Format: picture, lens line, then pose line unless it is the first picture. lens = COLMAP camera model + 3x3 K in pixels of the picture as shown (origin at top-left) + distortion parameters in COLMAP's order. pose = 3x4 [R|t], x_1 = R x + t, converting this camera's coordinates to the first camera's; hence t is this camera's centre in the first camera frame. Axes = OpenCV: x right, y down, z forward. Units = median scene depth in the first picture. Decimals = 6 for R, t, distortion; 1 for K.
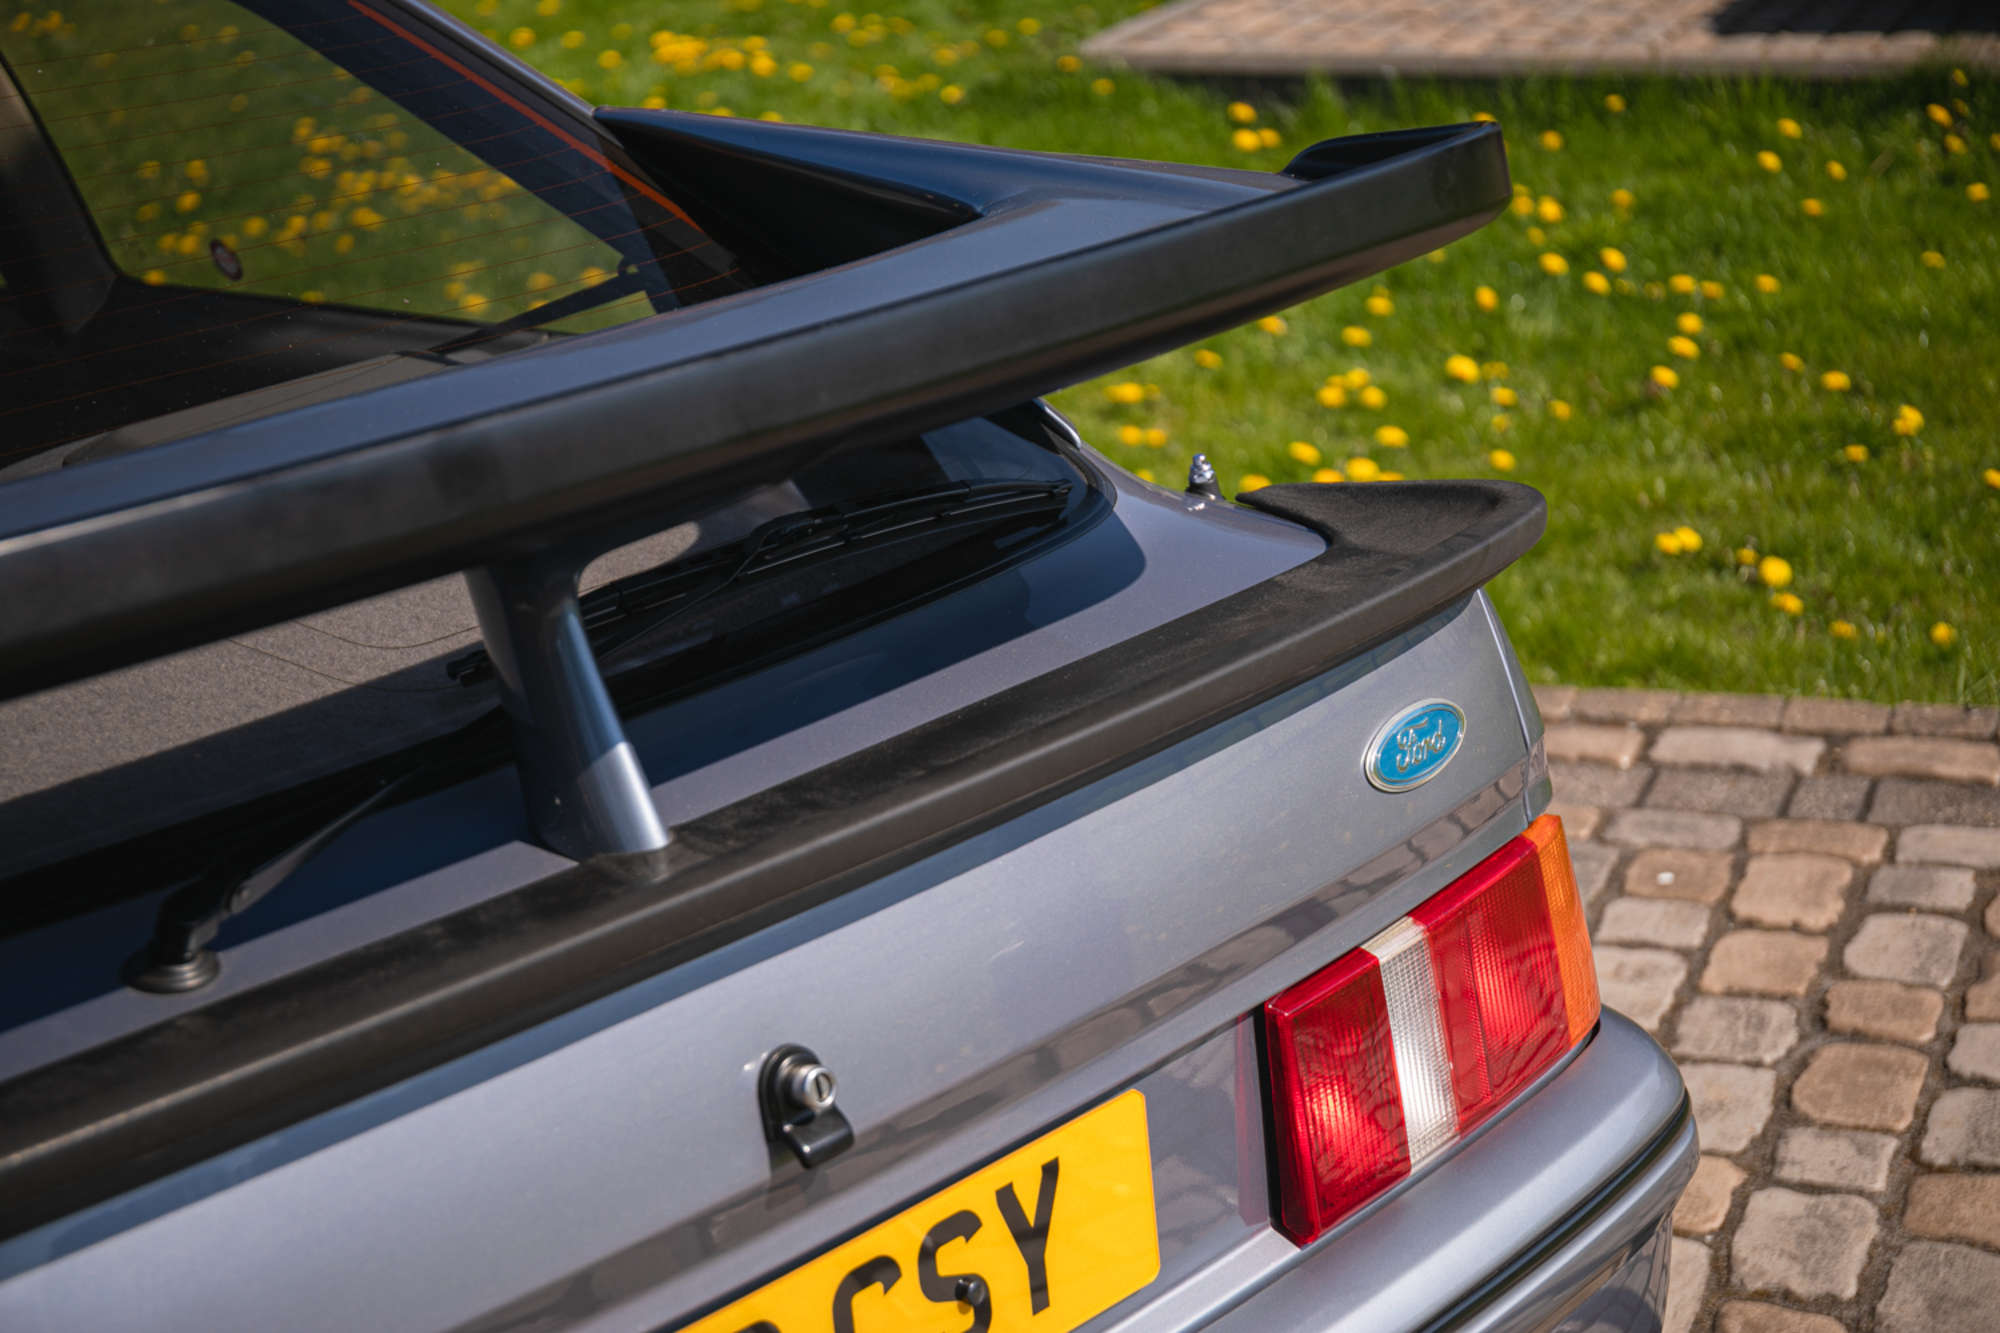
lens RADIAL K [[3927.0, 0, 1089.0], [0, 3927.0, 695.5], [0, 0, 1]] dist [0.125588, 0.000000]
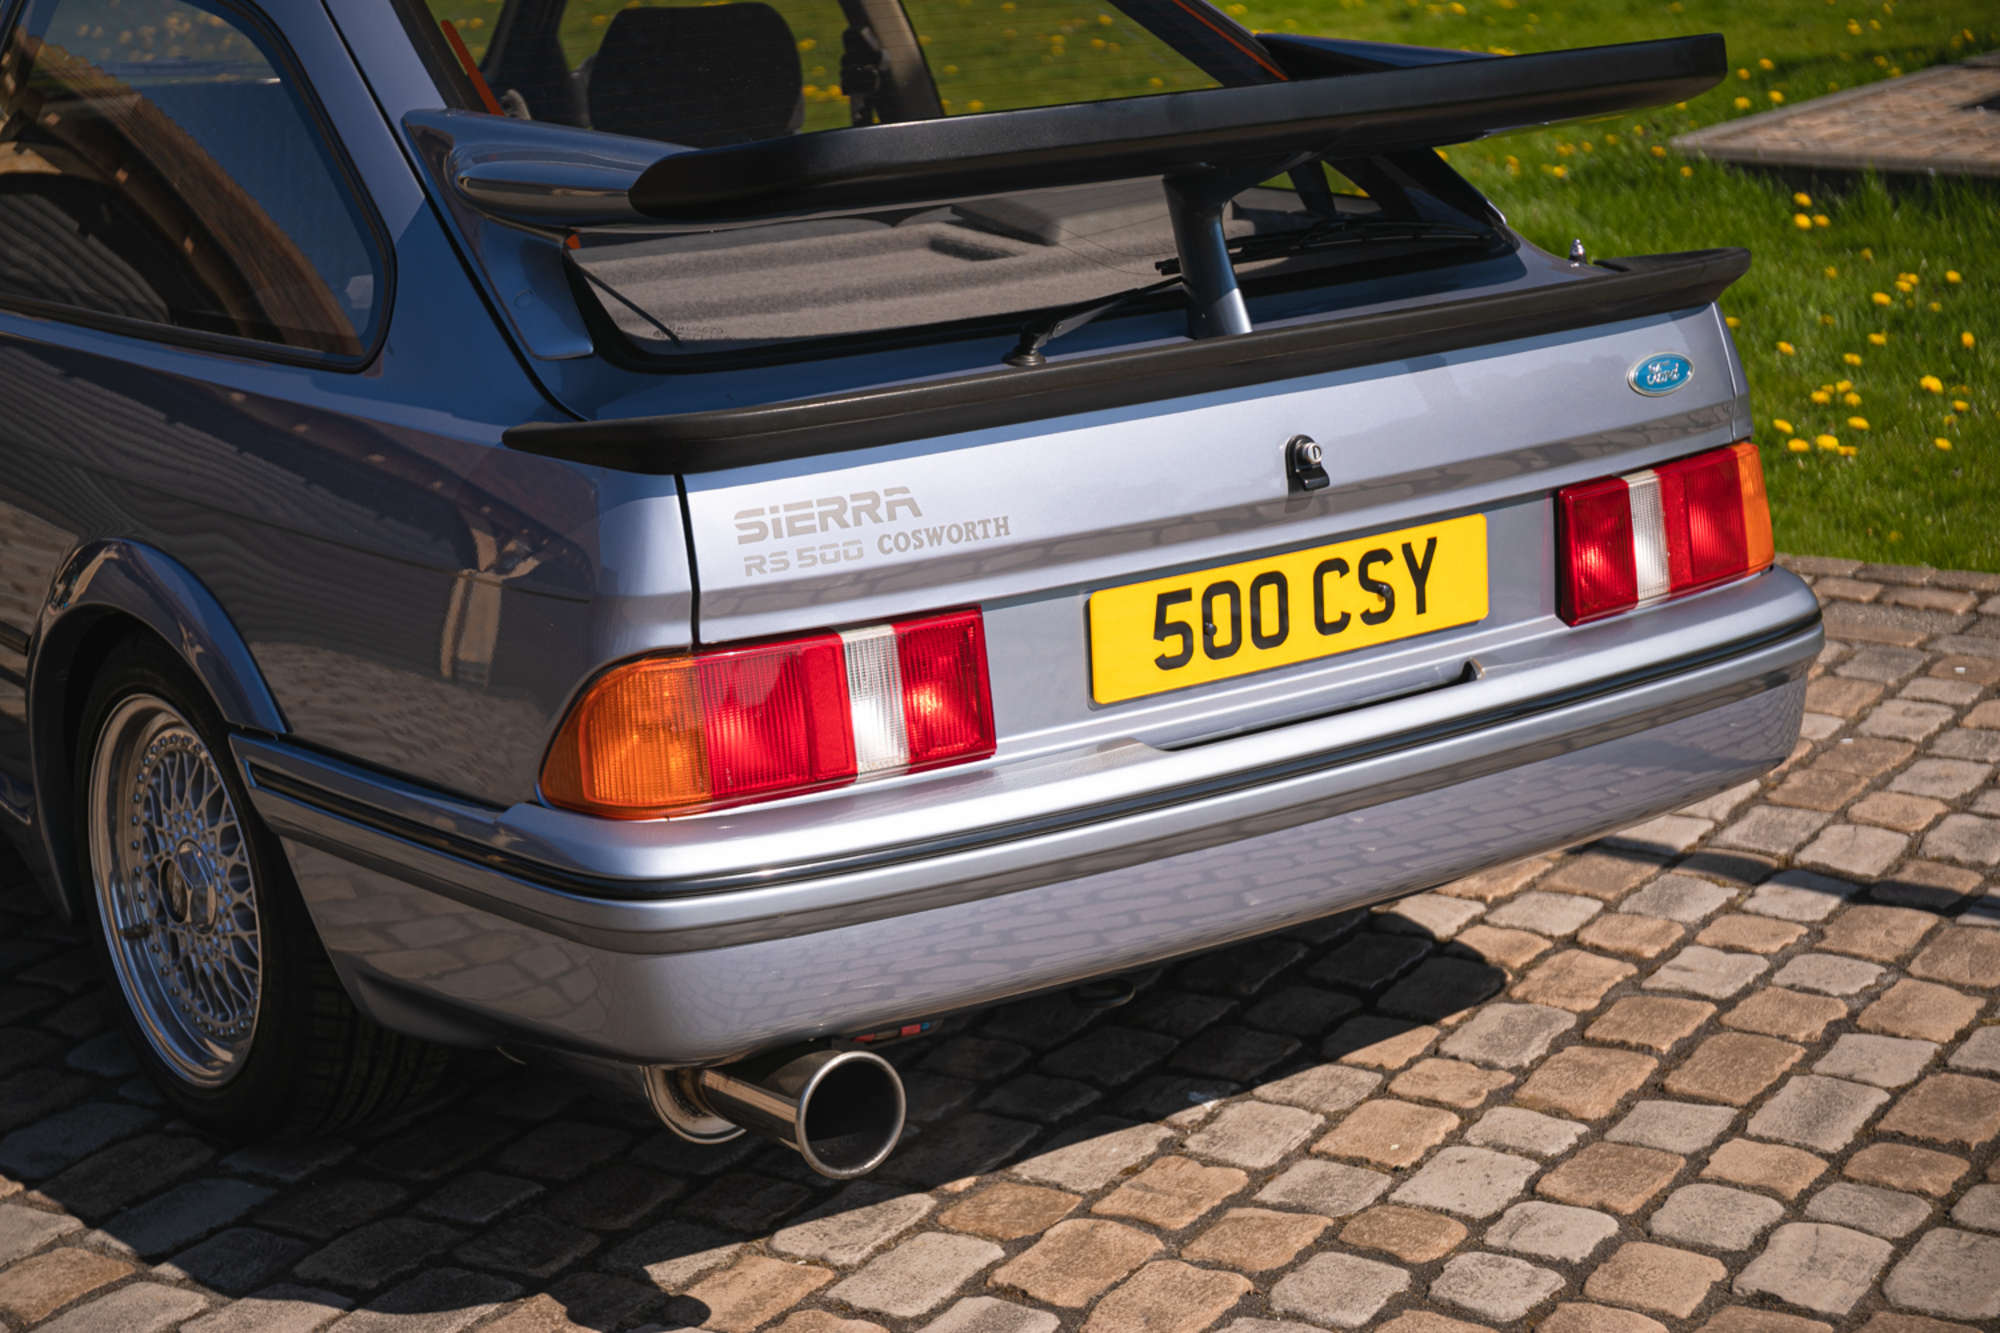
lens RADIAL K [[3883.5, 0, 1006.2], [0, 3883.5, 654.2], [0, 0, 1]] dist [0.109810, 0.000000]
pose [[0.979653, 0.083504, -0.182503, 0.141889], [-0.092029, 0.995003, -0.038738, 0.271786], [0.178356, 0.054745, 0.982442, -0.953758]]
